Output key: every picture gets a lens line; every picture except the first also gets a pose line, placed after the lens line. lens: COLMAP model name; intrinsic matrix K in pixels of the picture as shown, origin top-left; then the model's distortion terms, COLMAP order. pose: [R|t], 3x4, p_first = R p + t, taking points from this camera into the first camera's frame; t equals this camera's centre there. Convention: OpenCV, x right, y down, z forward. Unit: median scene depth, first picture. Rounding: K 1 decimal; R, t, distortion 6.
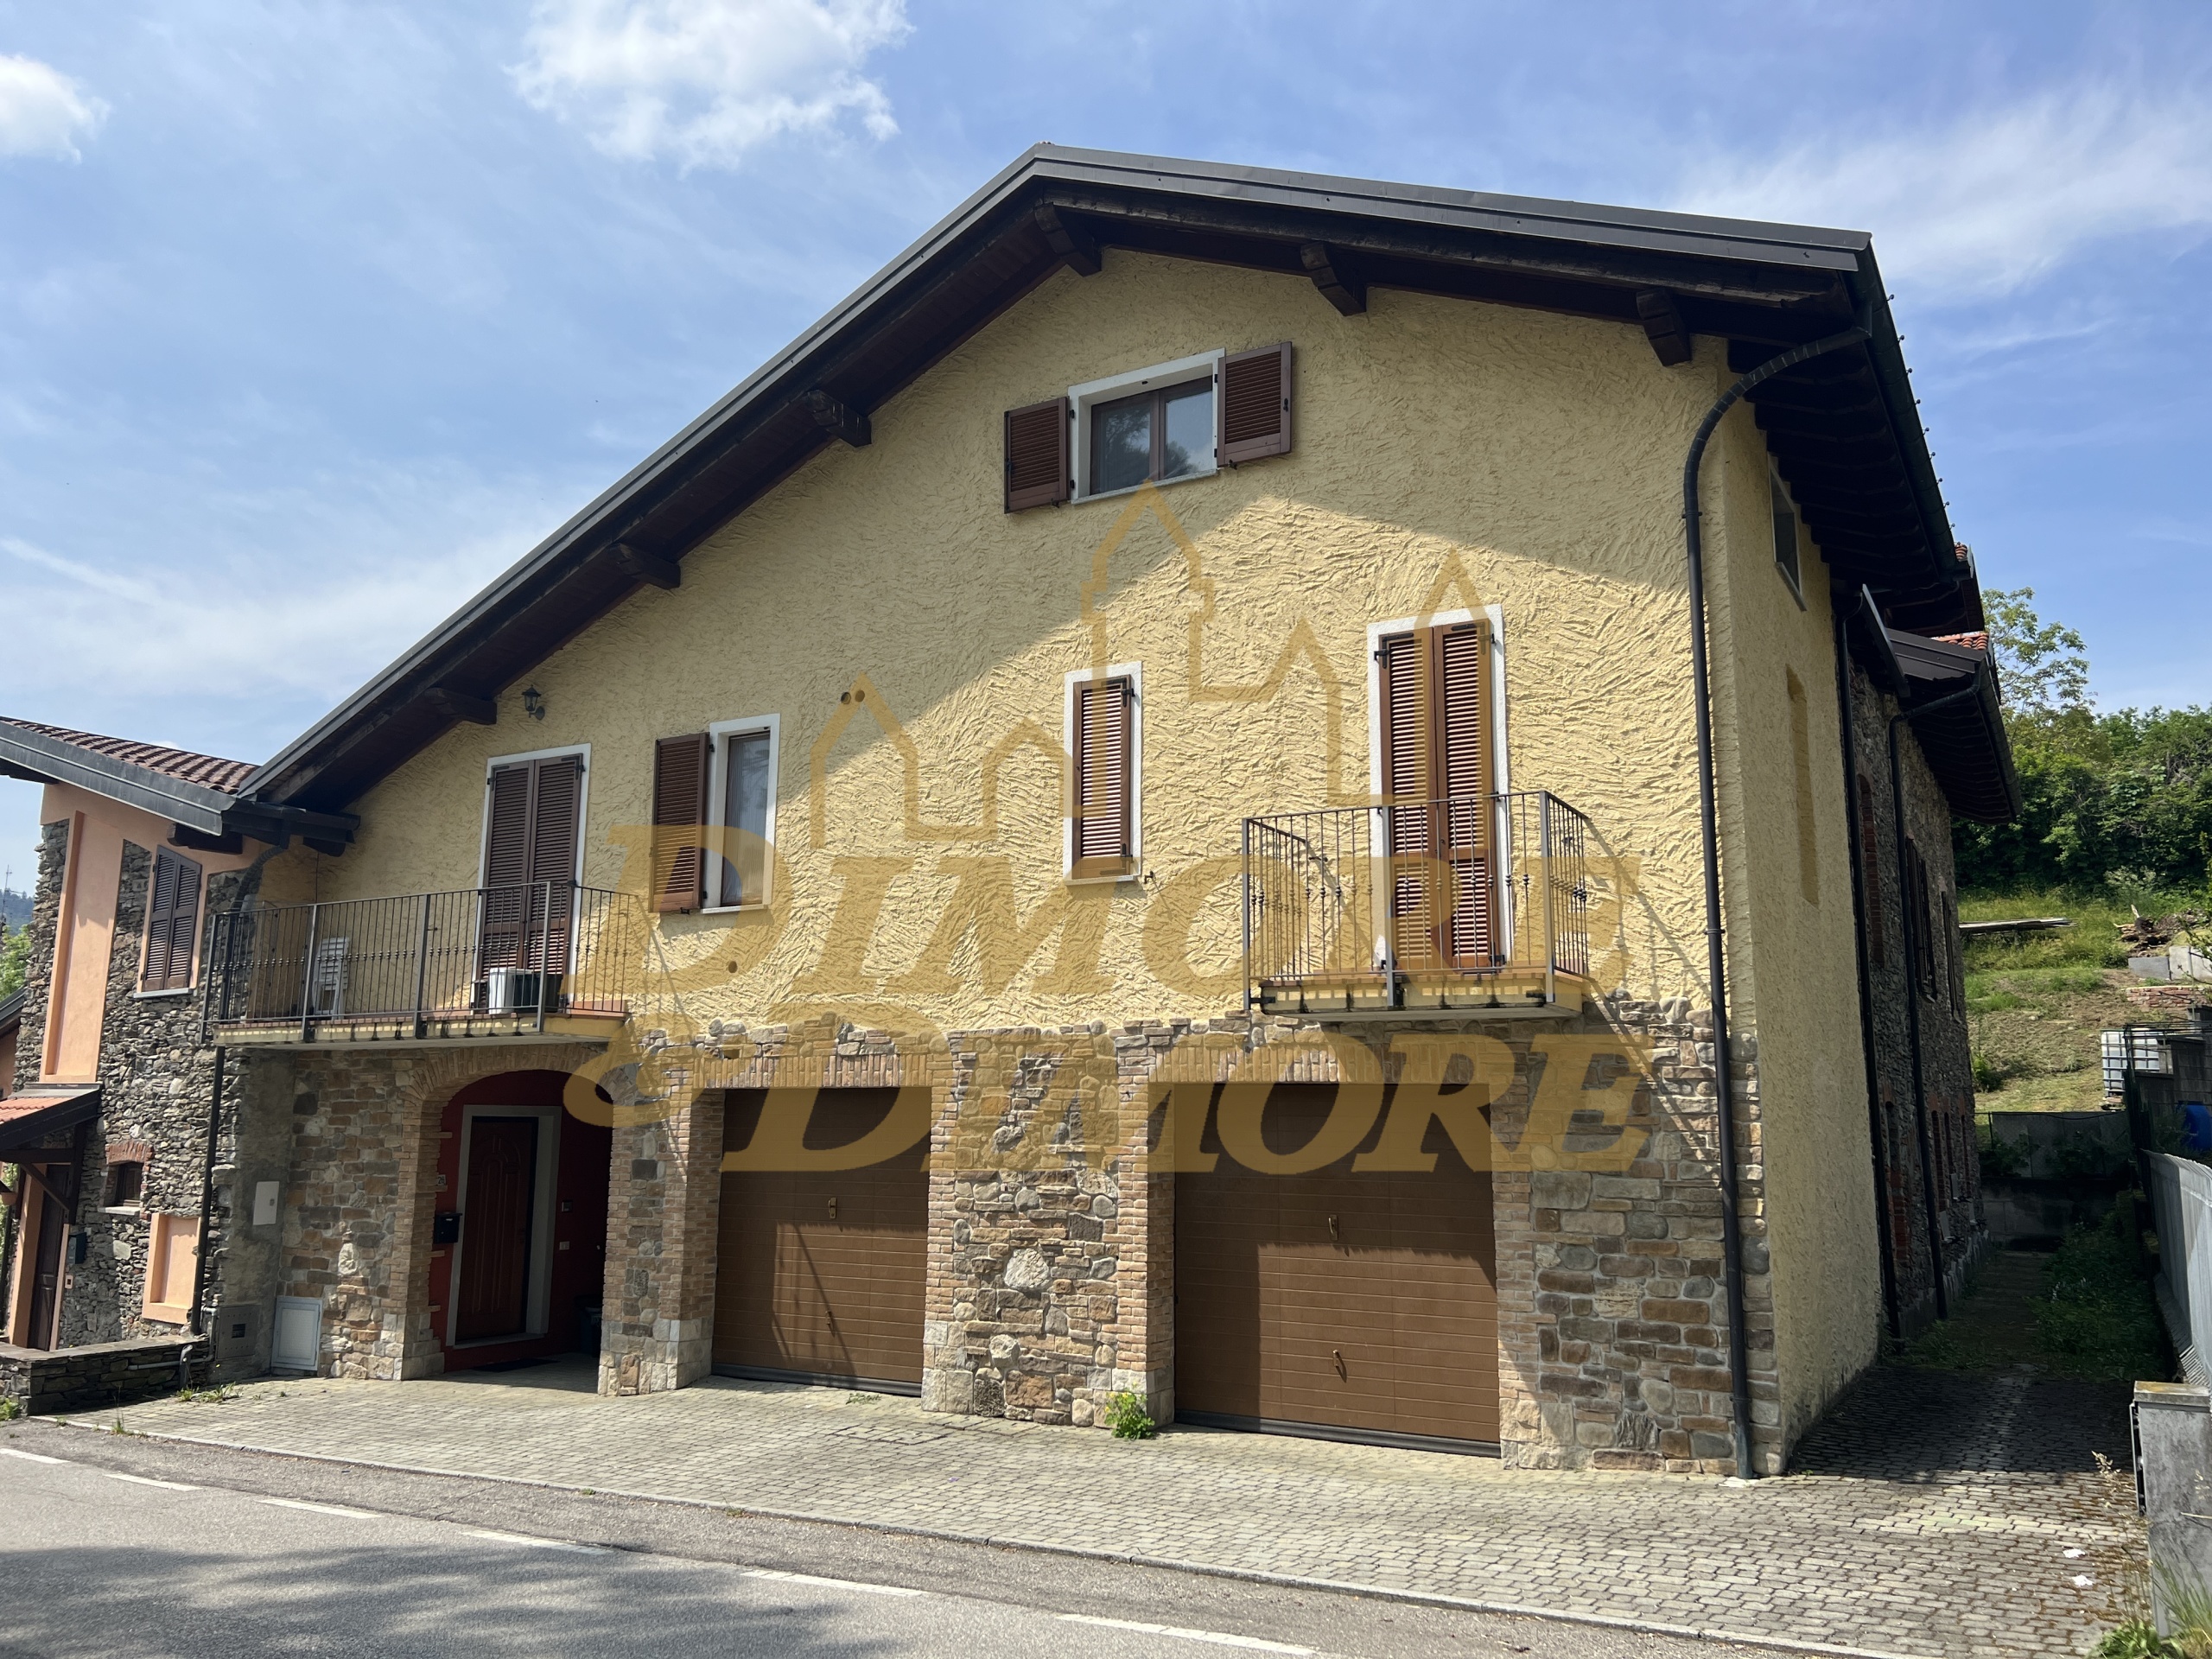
lens RADIAL K [[1668.1, 0, 1112.9], [0, 1668.1, 809.4], [0, 0, 1]] dist [0.056996, -0.065590]
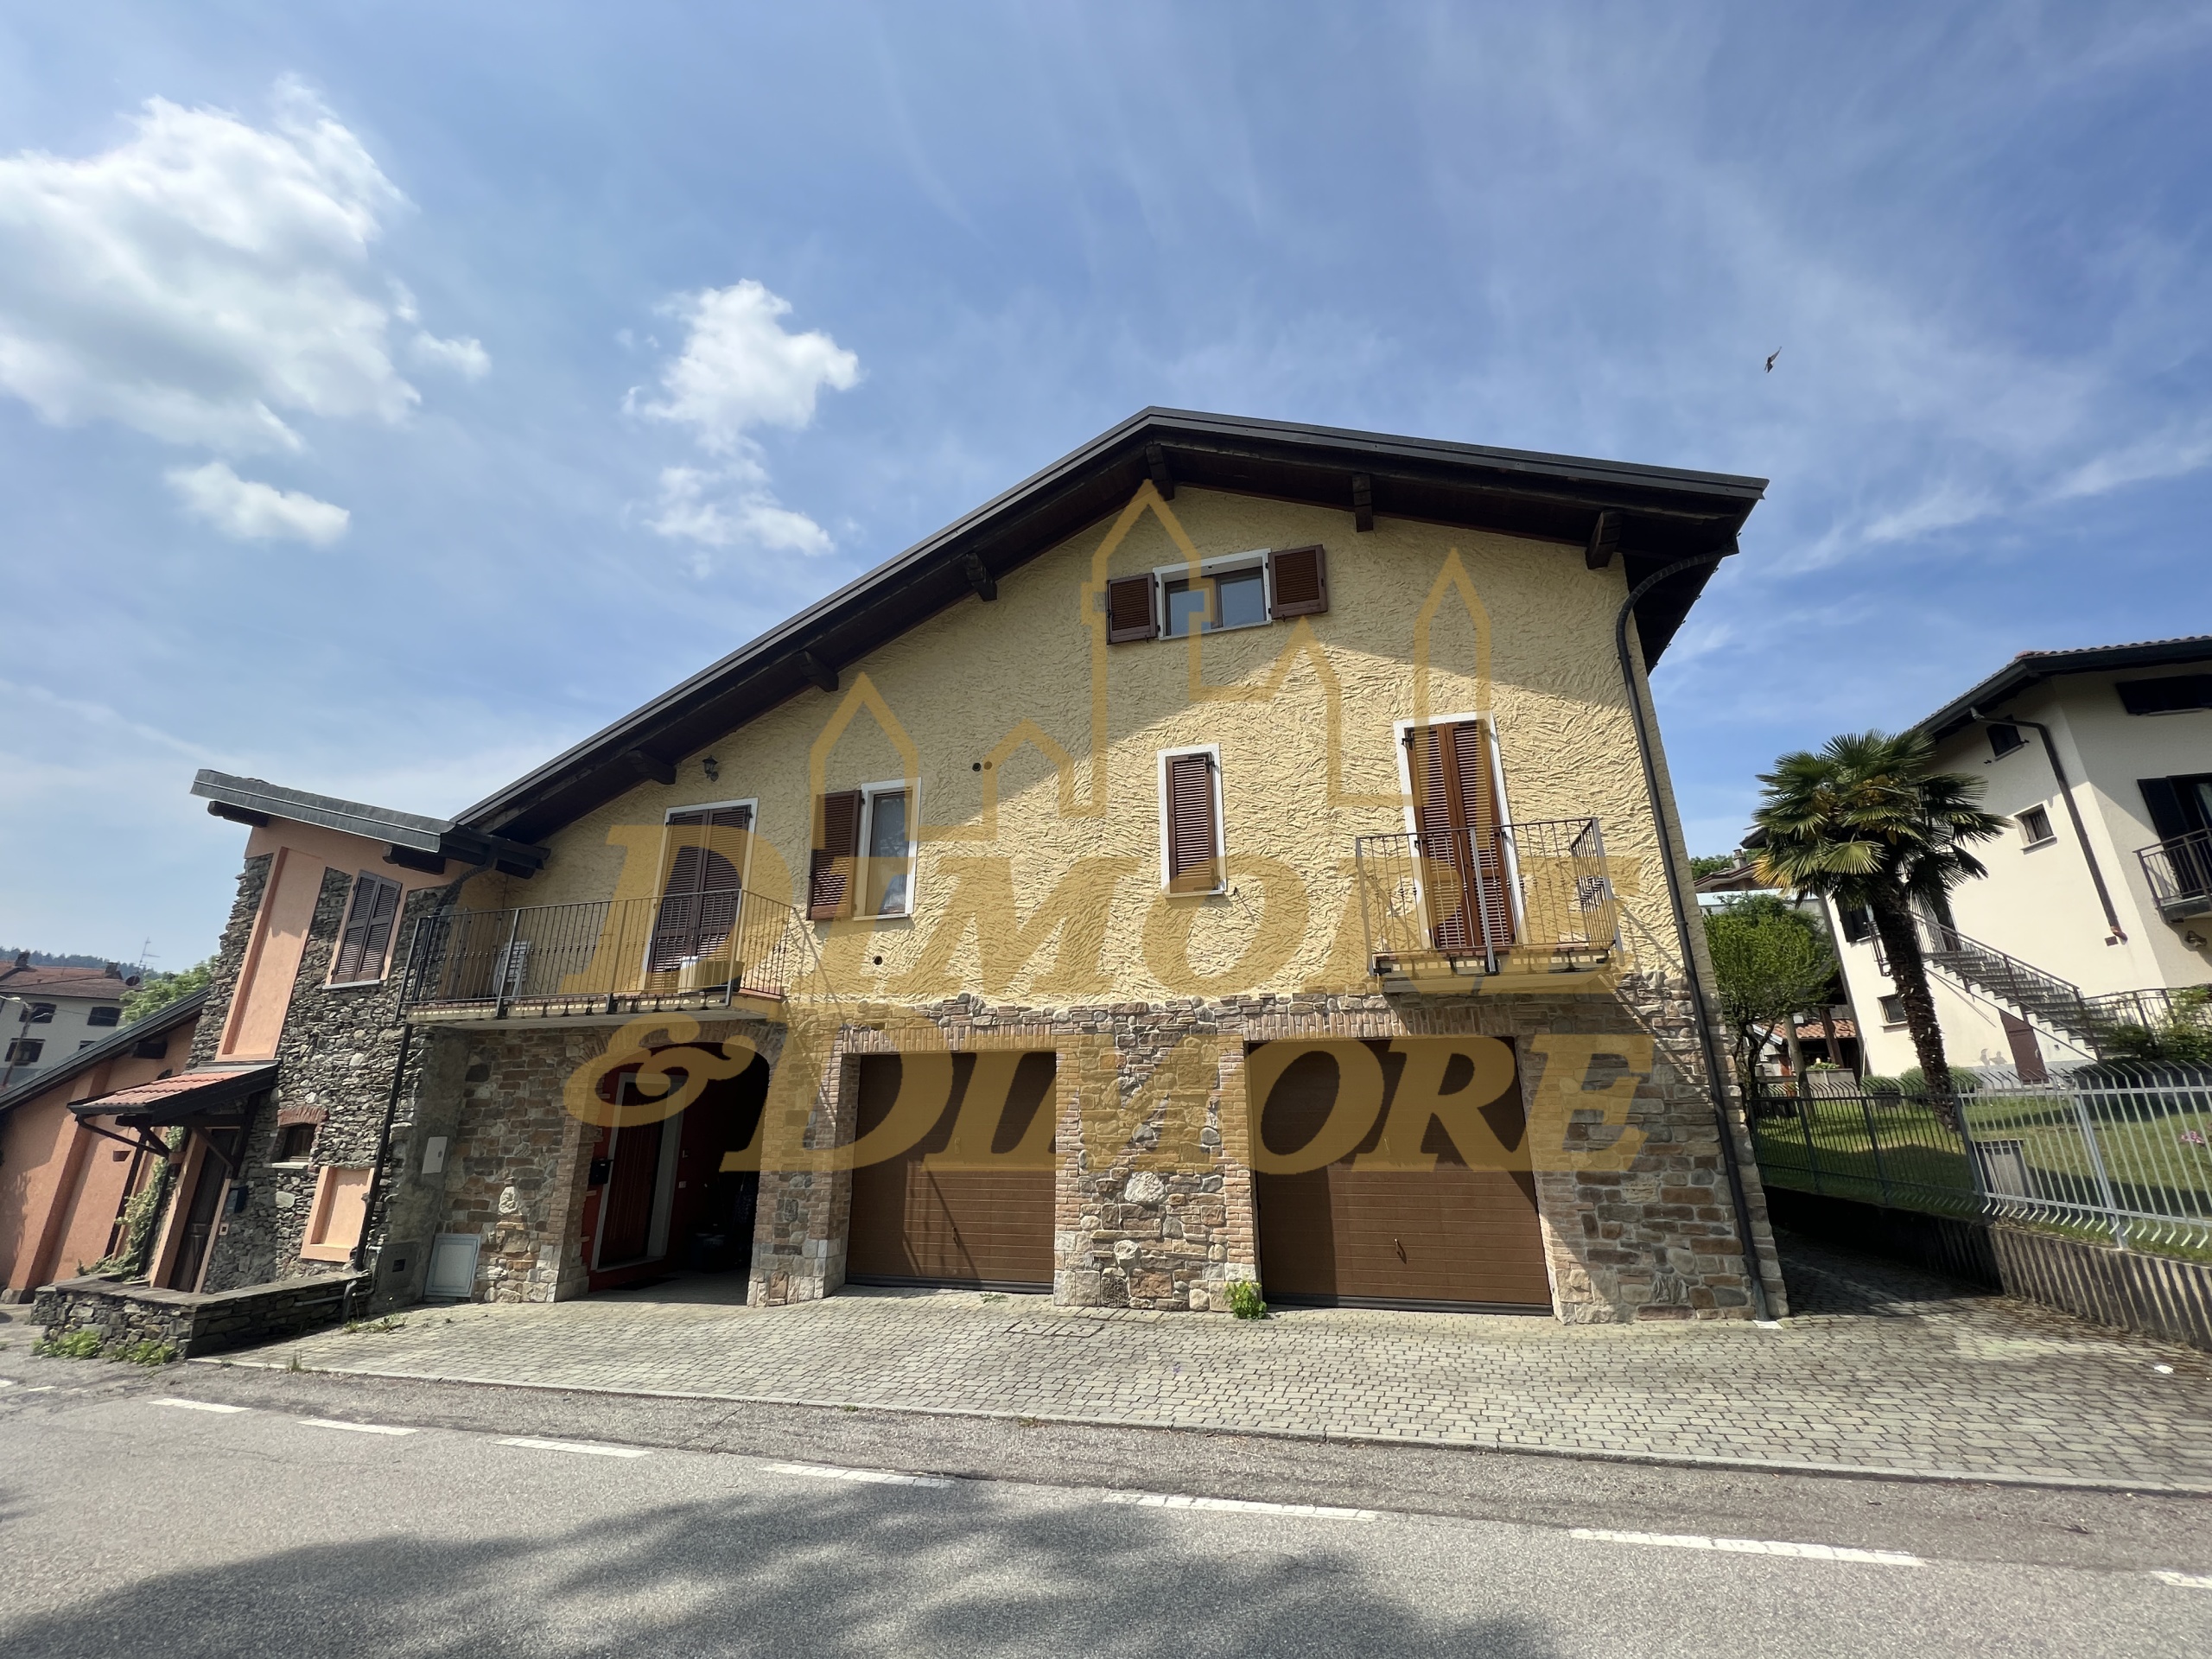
lens RADIAL K [[886.1, 0, 1102.4], [0, 886.1, 819.4], [0, 0, 1]] dist [-0.003431, 0.000446]
pose [[0.969297, 0.062490, 0.237821, -0.253167], [-0.030449, 0.990229, -0.136090, 0.081252], [-0.244001, 0.124670, 0.961728, 0.292476]]
